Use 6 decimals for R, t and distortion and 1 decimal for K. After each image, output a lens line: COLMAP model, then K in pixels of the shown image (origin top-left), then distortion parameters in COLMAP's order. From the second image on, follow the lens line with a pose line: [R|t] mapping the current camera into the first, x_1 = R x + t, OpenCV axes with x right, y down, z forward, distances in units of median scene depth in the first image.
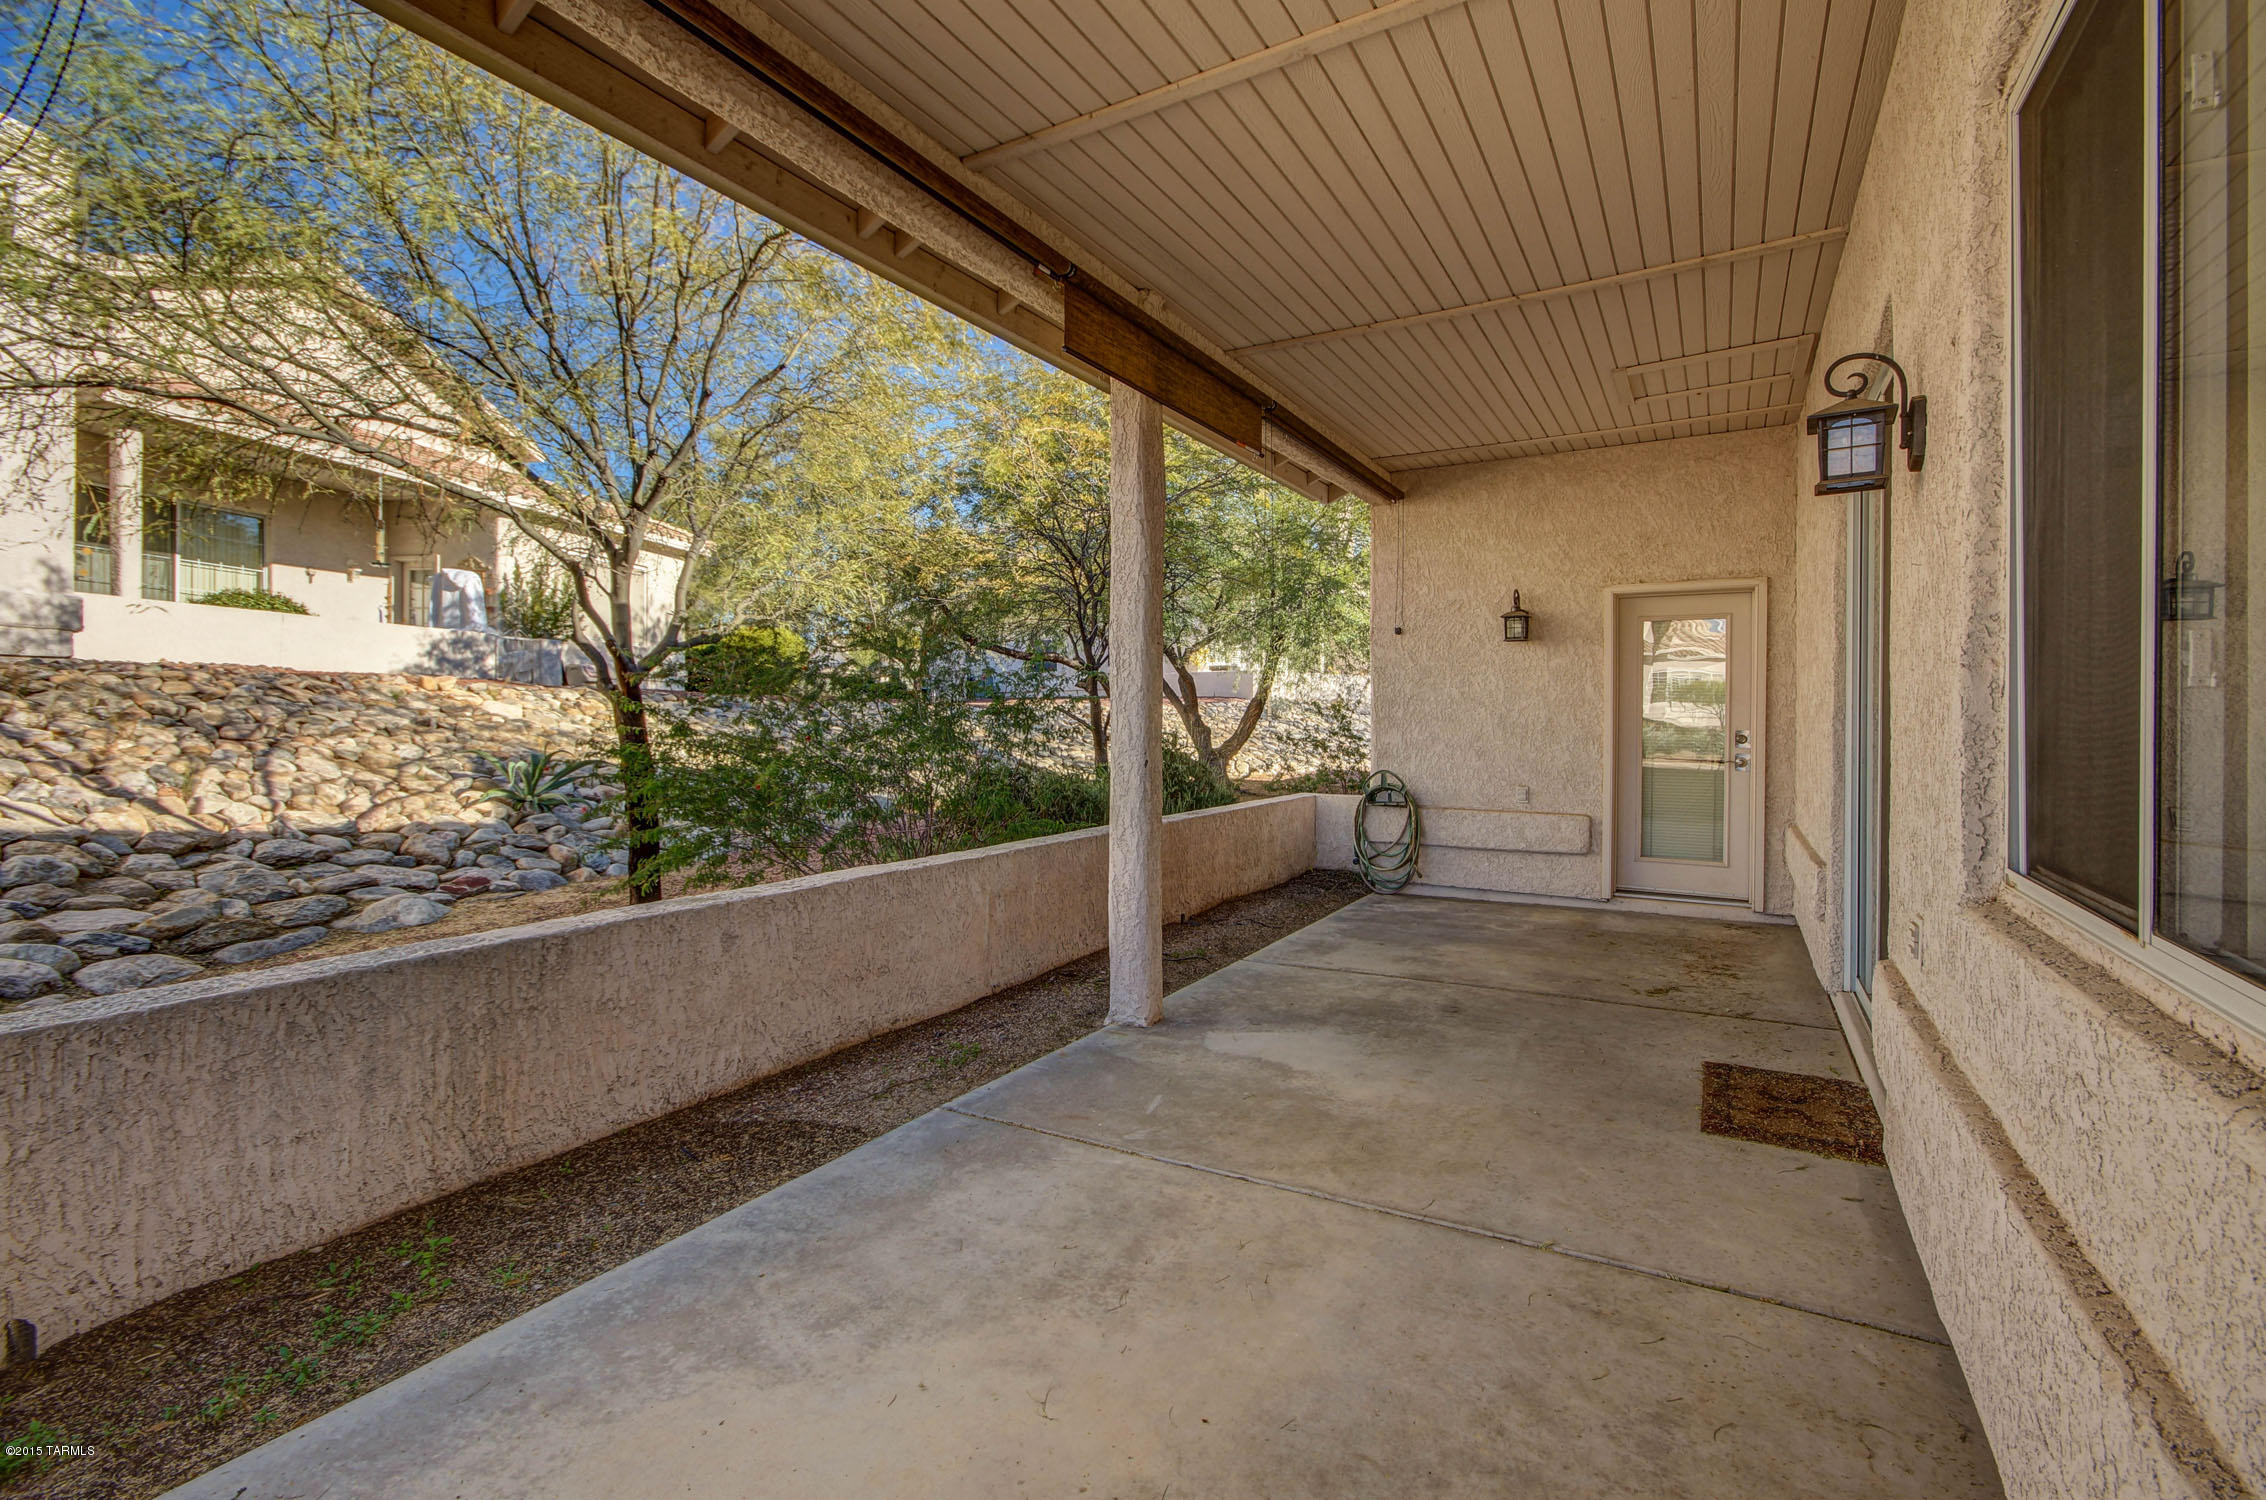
lens RADIAL K [[1026.1, 0, 1122.6], [0, 1026.1, 733.6], [0, 0, 1]] dist [-0.004152, -0.000364]
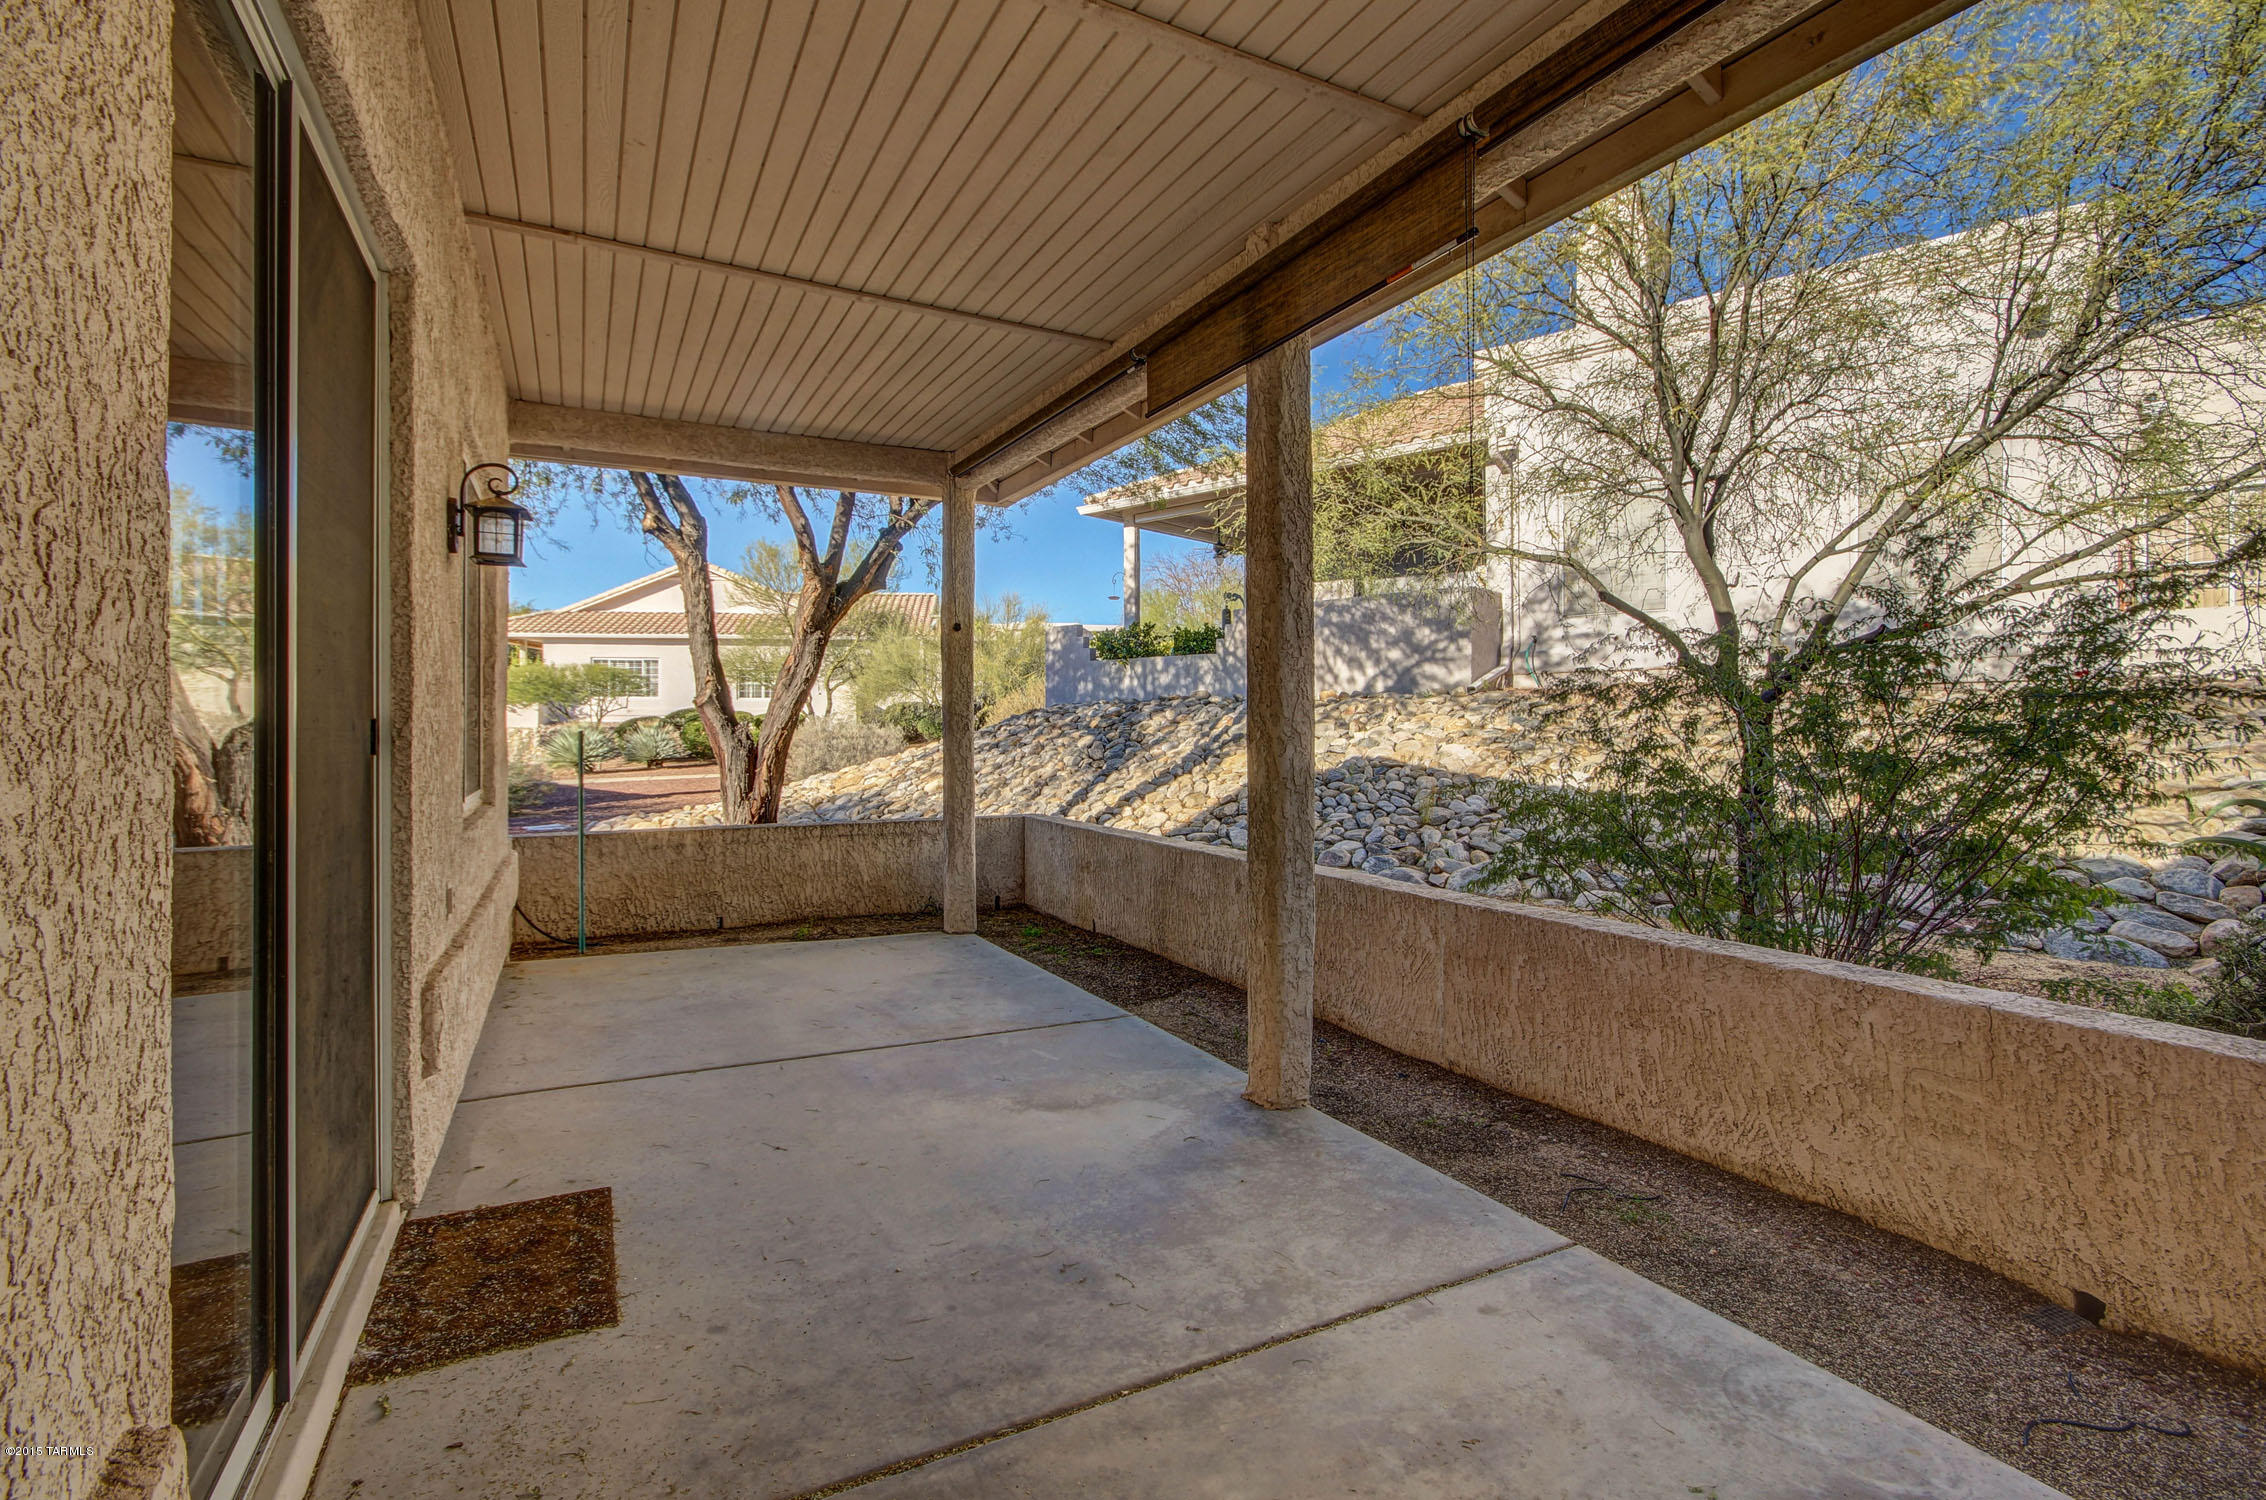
lens RADIAL K [[1026.1, 0, 1122.9], [0, 1026.1, 740.8], [0, 0, 1]] dist [-0.004152, -0.000364]
pose [[-0.528624, 0.008531, -0.848813, 0.921783], [-0.006991, 0.999872, 0.014403, -0.024294], [0.848827, 0.013548, -0.528497, 1.569755]]
